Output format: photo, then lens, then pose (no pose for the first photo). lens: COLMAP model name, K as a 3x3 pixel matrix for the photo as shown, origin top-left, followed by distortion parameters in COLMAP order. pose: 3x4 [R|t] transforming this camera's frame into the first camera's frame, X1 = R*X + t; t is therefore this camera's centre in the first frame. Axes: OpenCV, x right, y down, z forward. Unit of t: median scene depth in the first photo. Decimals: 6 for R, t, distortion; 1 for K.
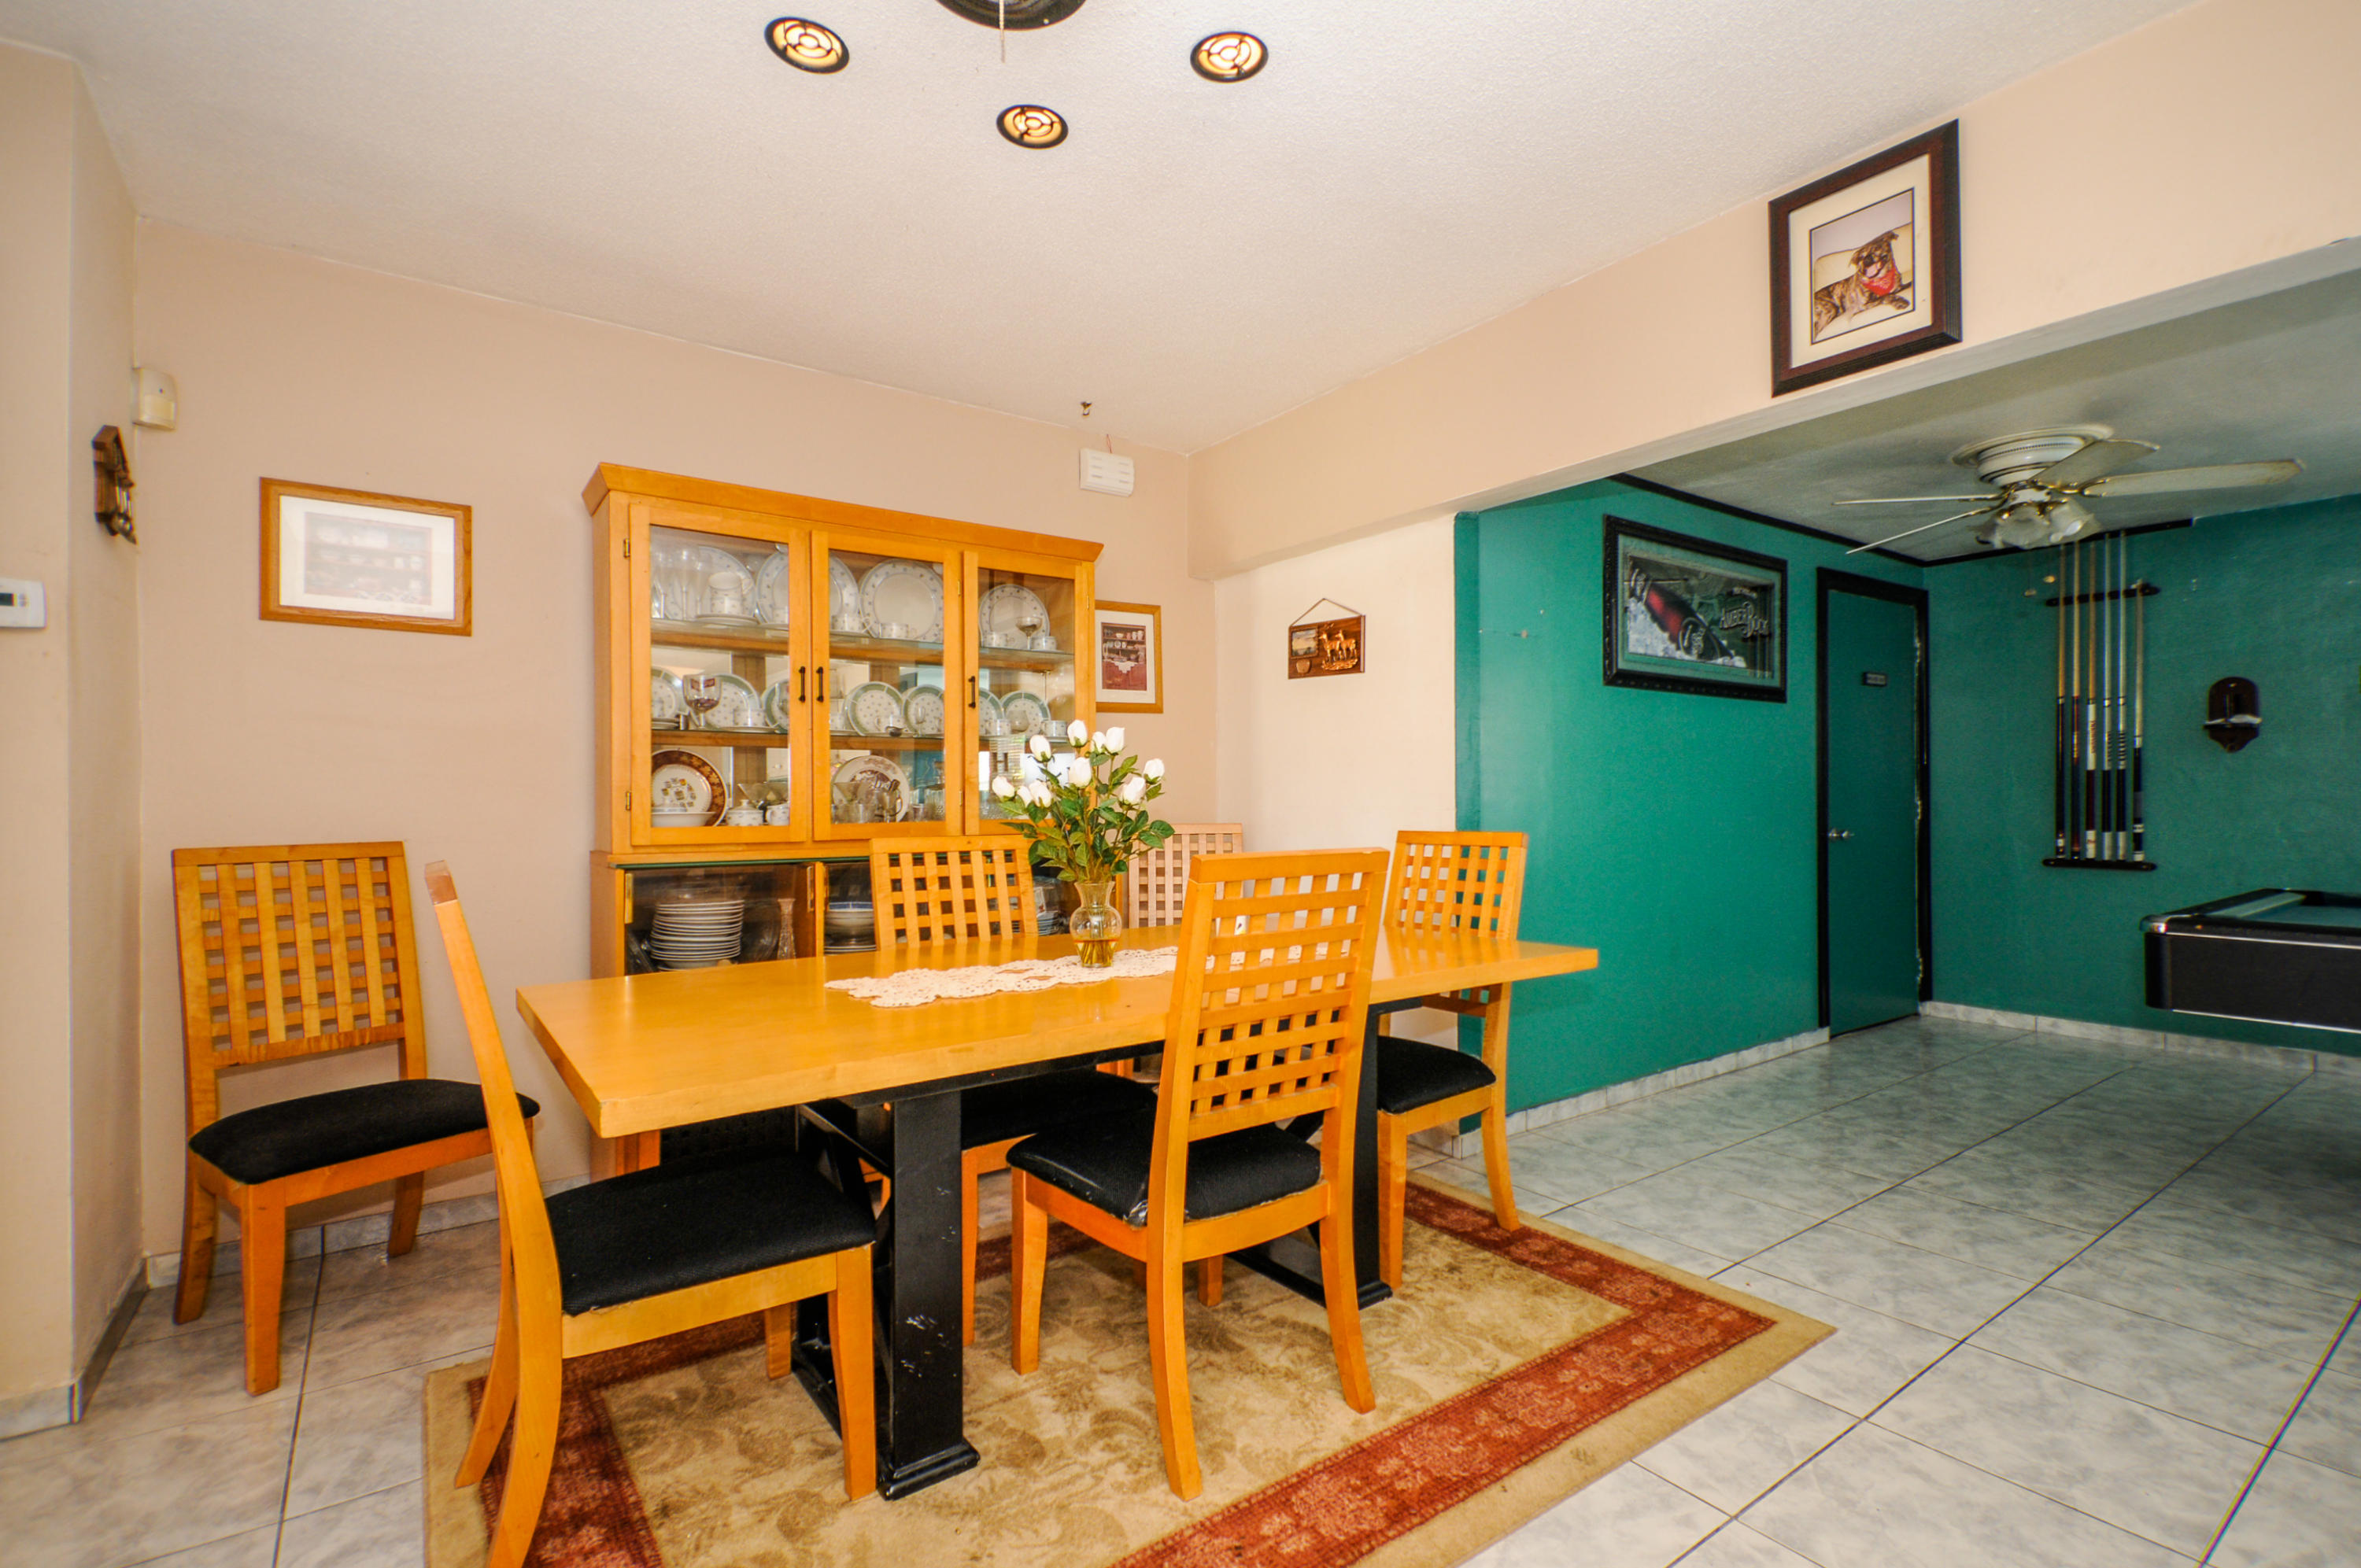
lens RADIAL K [[1106.3, 0, 1180.5], [0, 1106.3, 784.0], [0, 0, 1]] dist [0.021554, 0.000153]
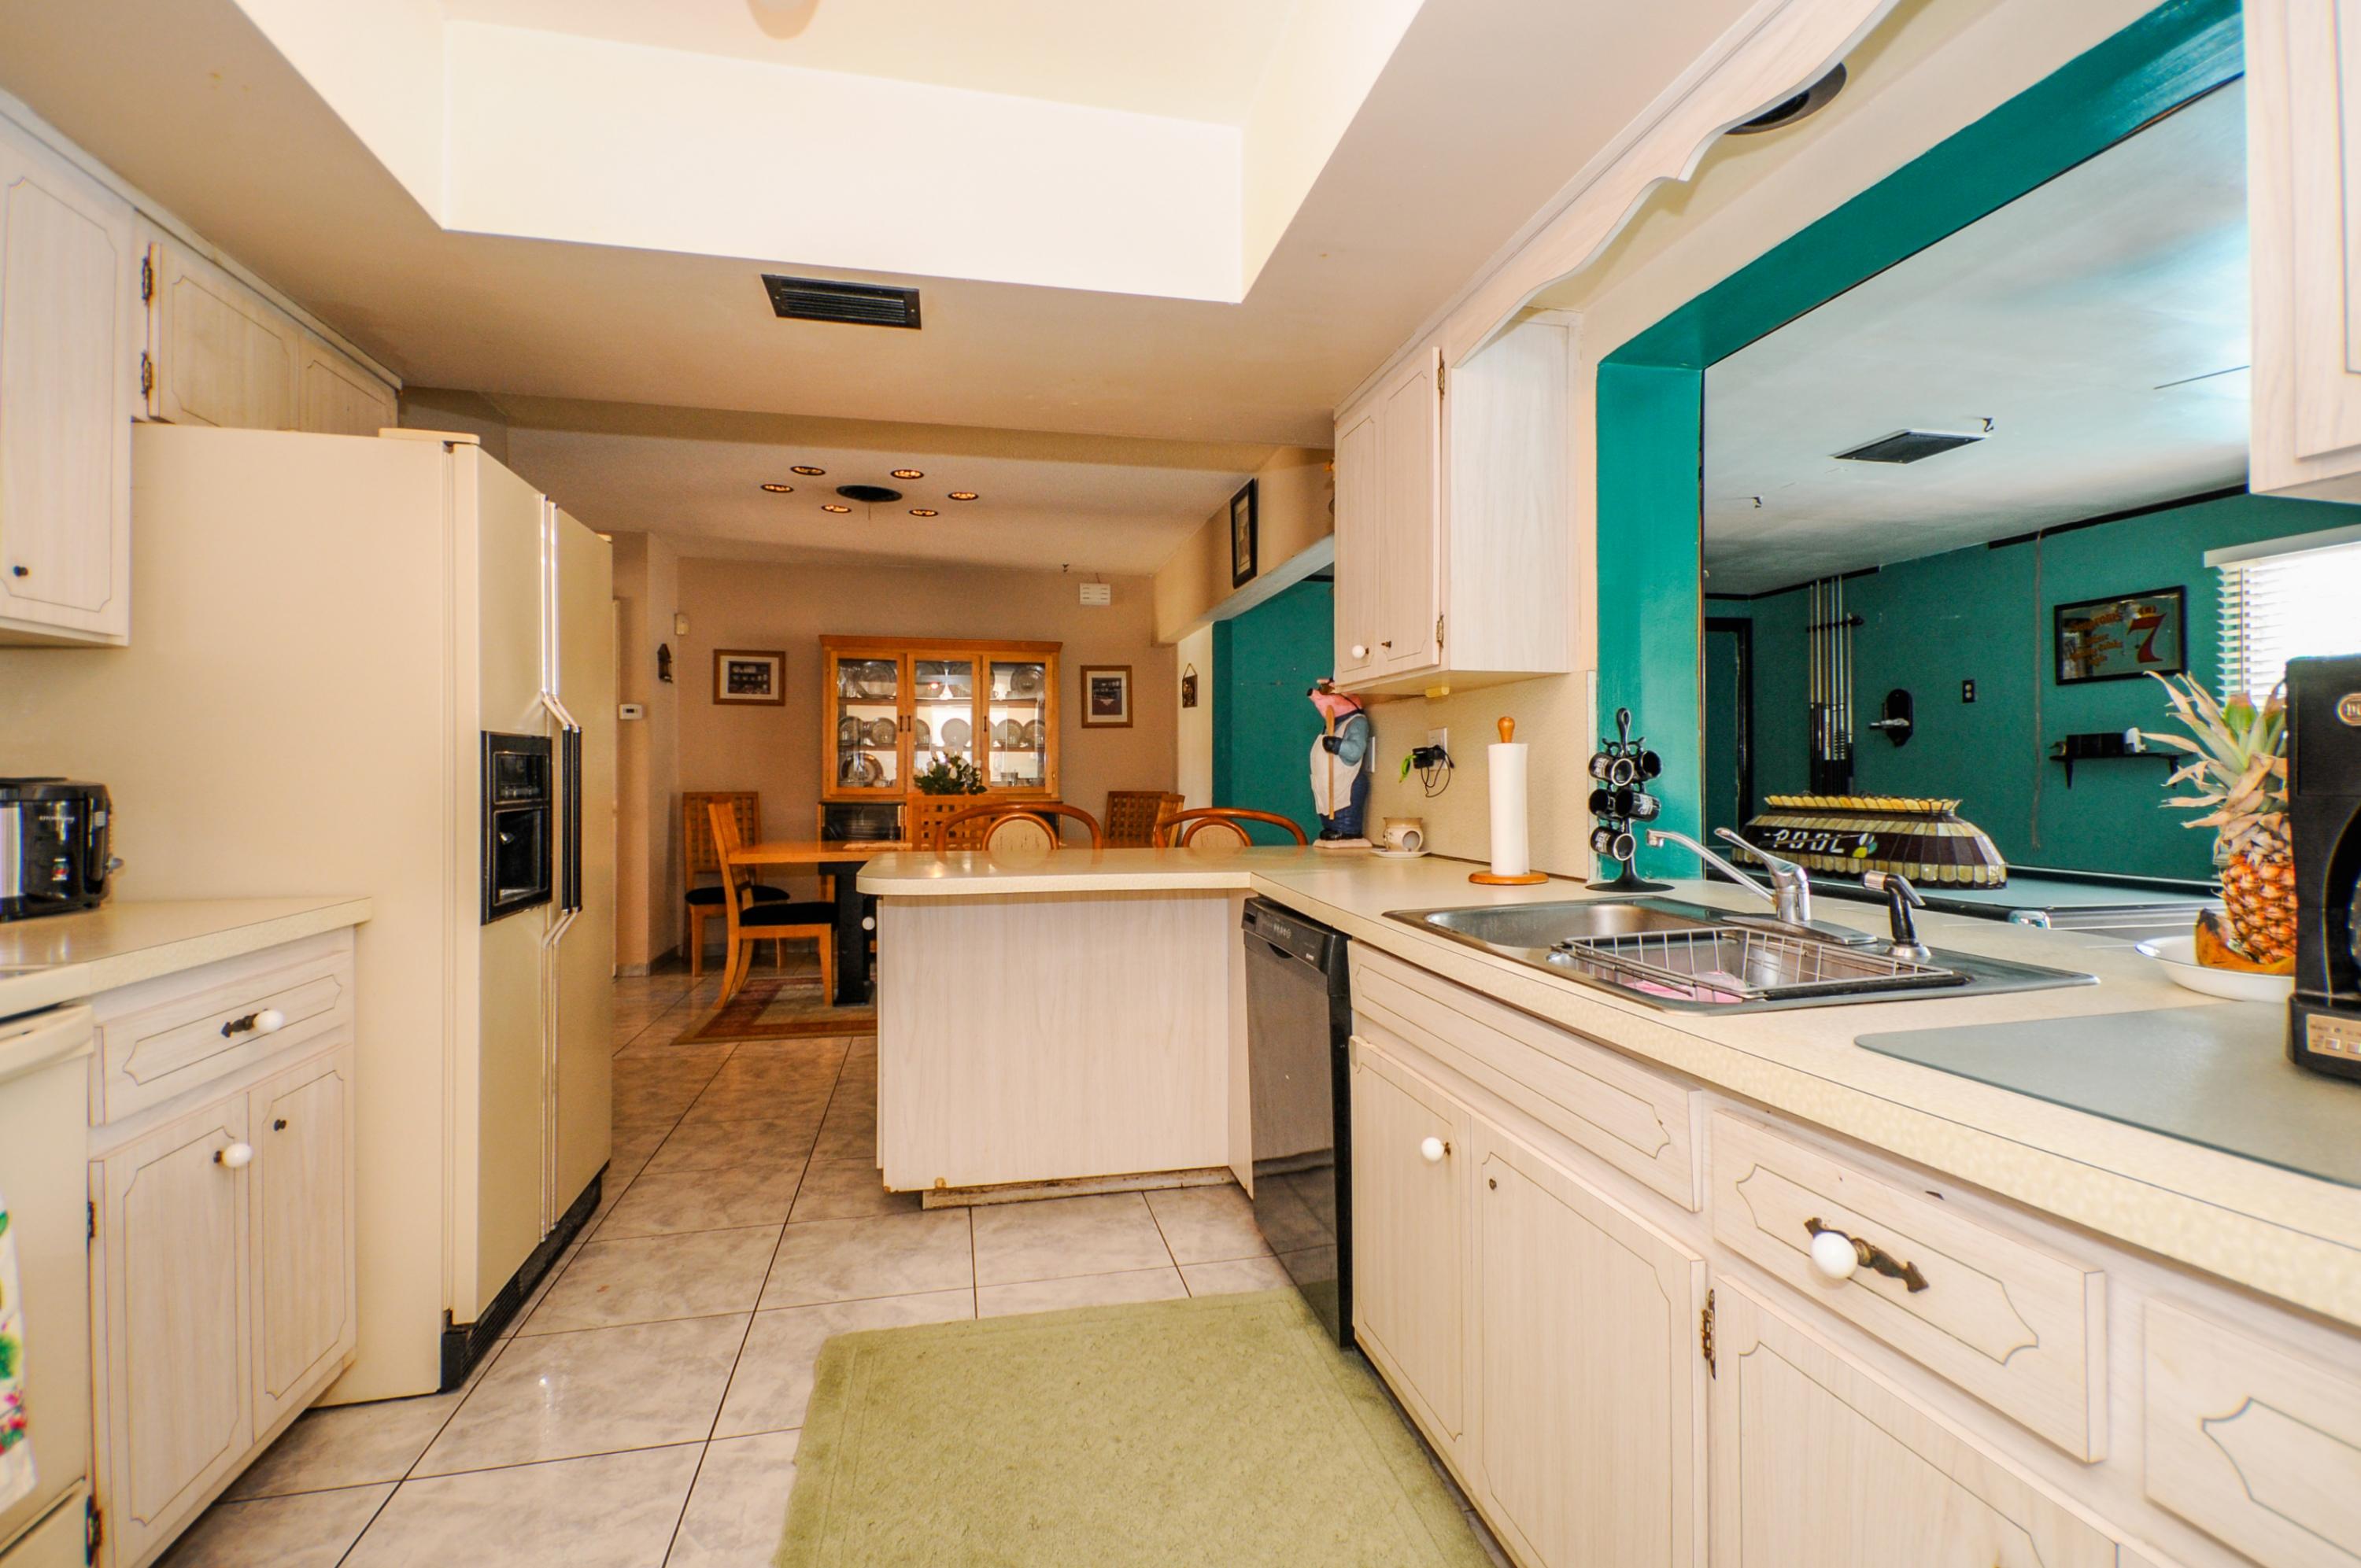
lens RADIAL K [[1090.6, 0, 1180.5], [0, 1090.6, 784.0], [0, 0, 1]] dist [-0.002169, -0.000204]
pose [[0.908272, 0.011186, -0.418230, 0.687383], [-0.001431, 0.999720, 0.023631, -0.013584], [0.418378, -0.020865, 0.908034, -0.475239]]
